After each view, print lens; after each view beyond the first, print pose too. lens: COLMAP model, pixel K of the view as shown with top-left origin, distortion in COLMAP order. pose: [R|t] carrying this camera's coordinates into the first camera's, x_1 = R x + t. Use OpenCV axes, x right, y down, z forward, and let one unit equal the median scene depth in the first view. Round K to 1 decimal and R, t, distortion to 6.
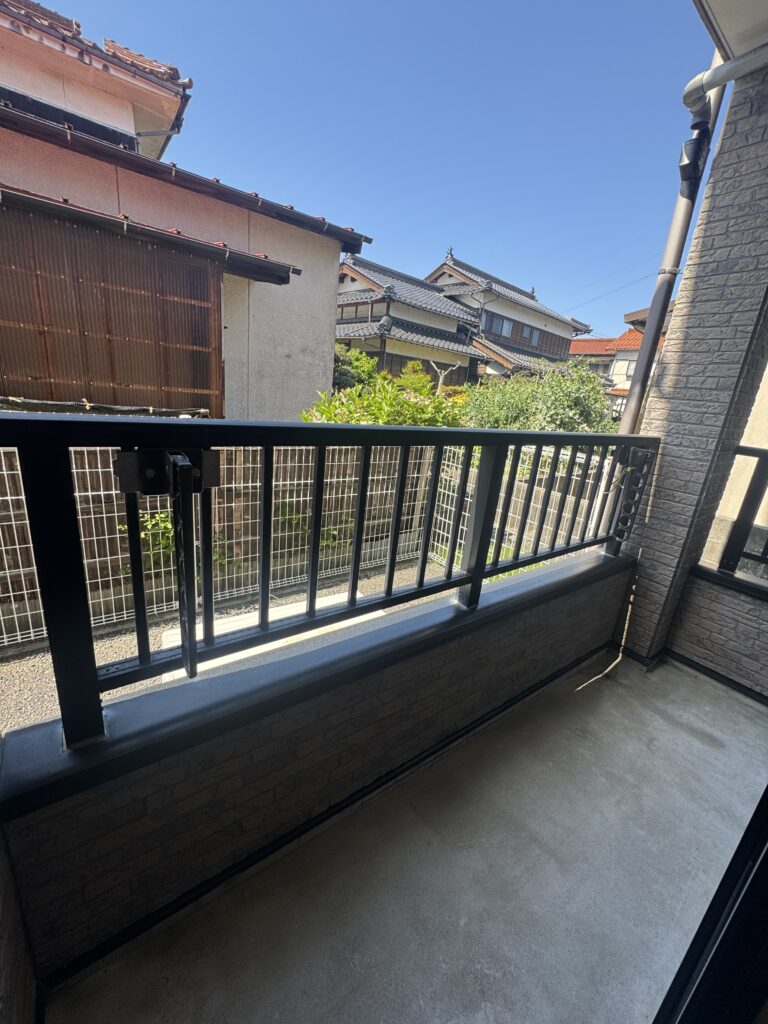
lens RADIAL K [[408.2, 0, 380.8], [0, 408.2, 510.9], [0, 0, 1]] dist [0.000426, 0.000296]
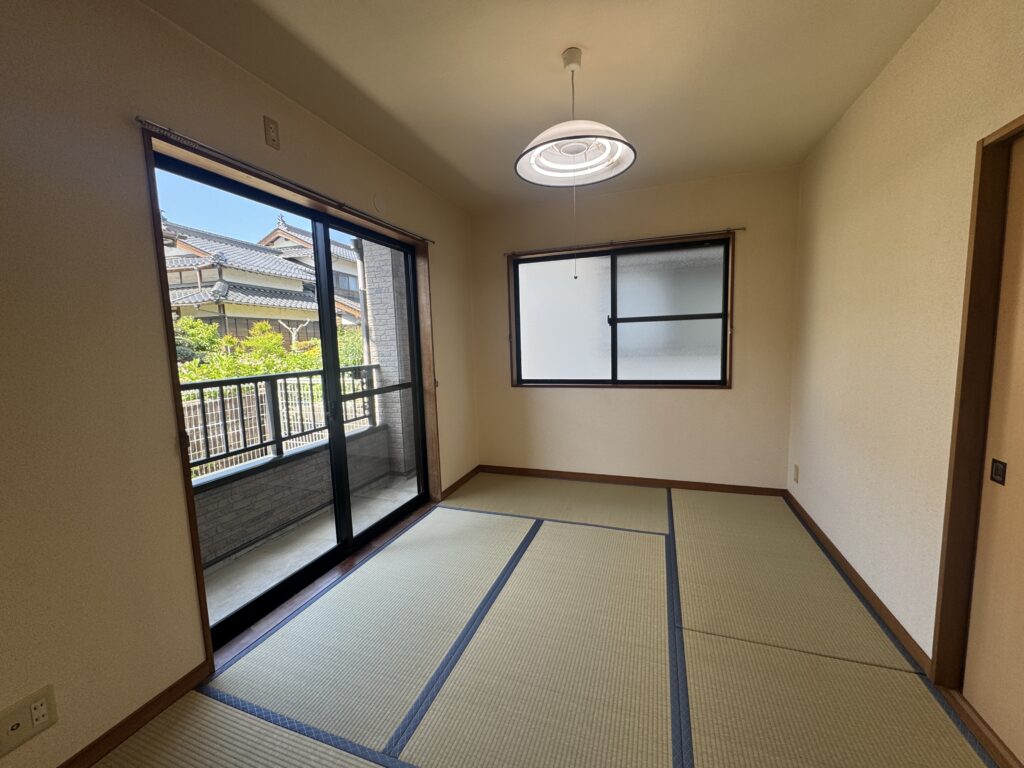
lens RADIAL K [[408.2, 0, 508.8], [0, 408.2, 383.7], [0, 0, 1]] dist [0.000426, 0.000296]
pose [[0.822531, -0.180486, 0.539321, 0.011967], [0.266337, 0.960135, -0.084885, 0.036529], [-0.502501, 0.213462, 0.837811, -0.144297]]
